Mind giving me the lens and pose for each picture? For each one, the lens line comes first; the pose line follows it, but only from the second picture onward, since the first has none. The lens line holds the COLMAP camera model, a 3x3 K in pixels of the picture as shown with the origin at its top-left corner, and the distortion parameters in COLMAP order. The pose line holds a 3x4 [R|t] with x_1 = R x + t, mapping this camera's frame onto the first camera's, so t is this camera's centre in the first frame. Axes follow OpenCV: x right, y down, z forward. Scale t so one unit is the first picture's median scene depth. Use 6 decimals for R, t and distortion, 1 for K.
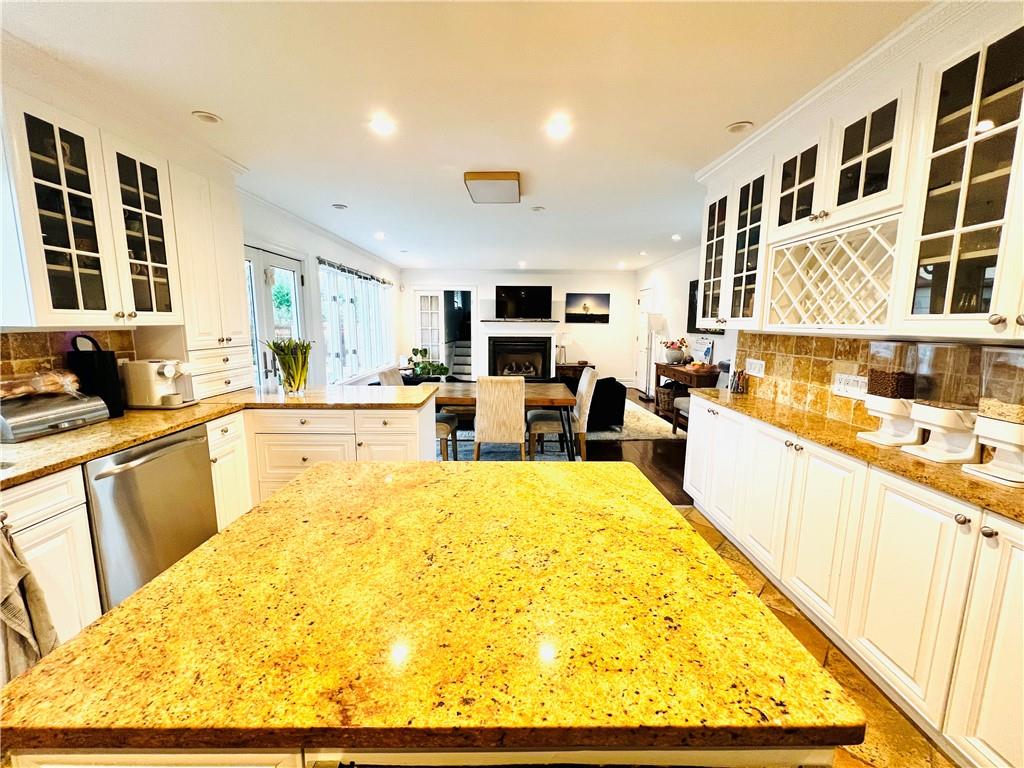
lens RADIAL K [[408.7, 0, 507.2], [0, 408.7, 380.9], [0, 0, 1]] dist [-0.000753, -0.000030]
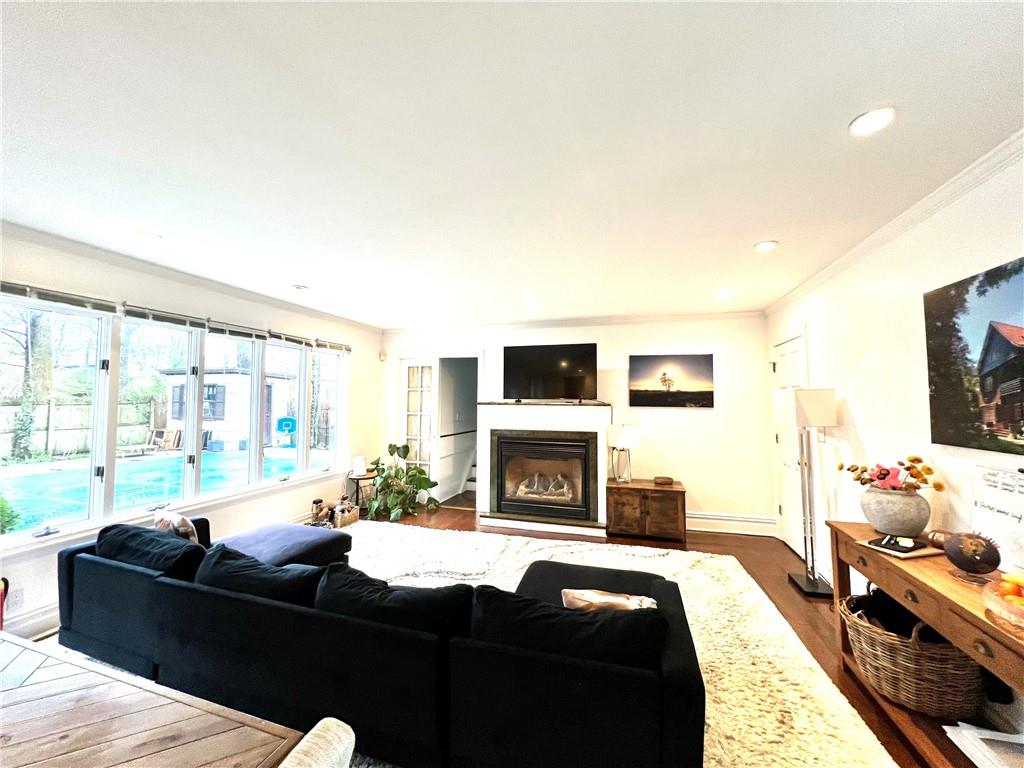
lens RADIAL K [[408.7, 0, 507.3], [0, 408.7, 379.0], [0, 0, 1]] dist [-0.000753, -0.000030]
pose [[0.954414, -0.016533, -0.298028, 0.211511], [-0.041744, 0.981259, -0.188117, -0.092226], [0.295553, 0.191983, 0.935837, 0.579038]]
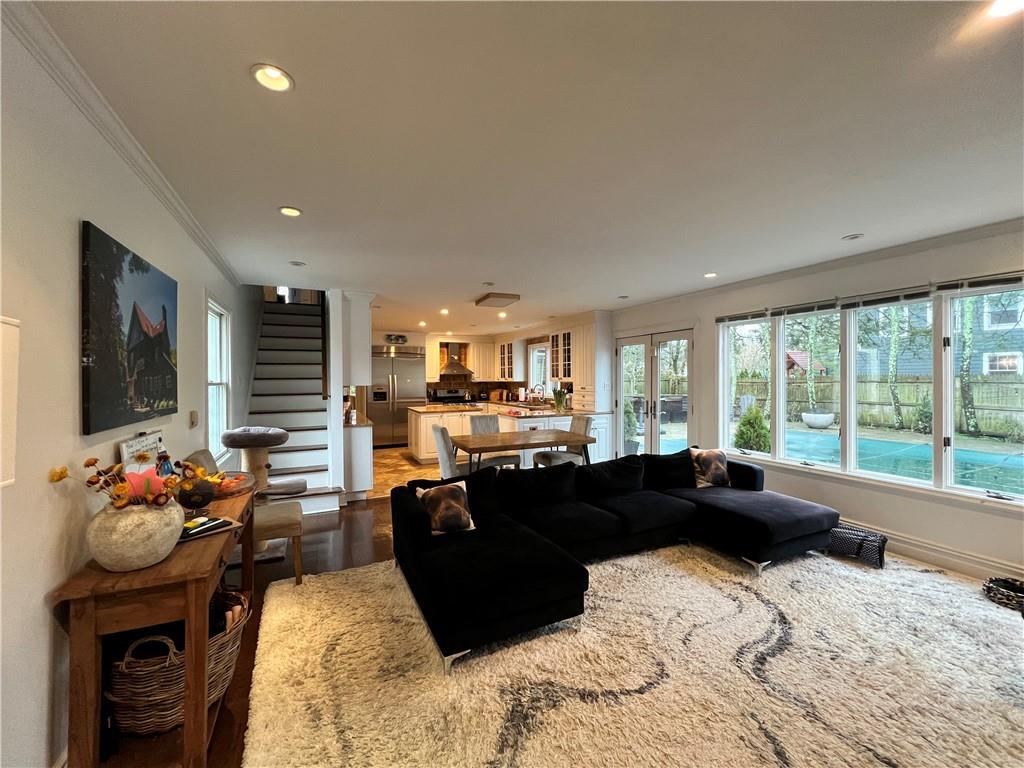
lens RADIAL K [[408.7, 0, 510.2], [0, 408.7, 379.5], [0, 0, 1]] dist [-0.000753, -0.000030]
pose [[-0.900899, 0.000904, -0.434027, 0.317459], [-0.062661, 0.989251, 0.132125, -0.188875], [0.429481, 0.146228, -0.891159, 1.261261]]
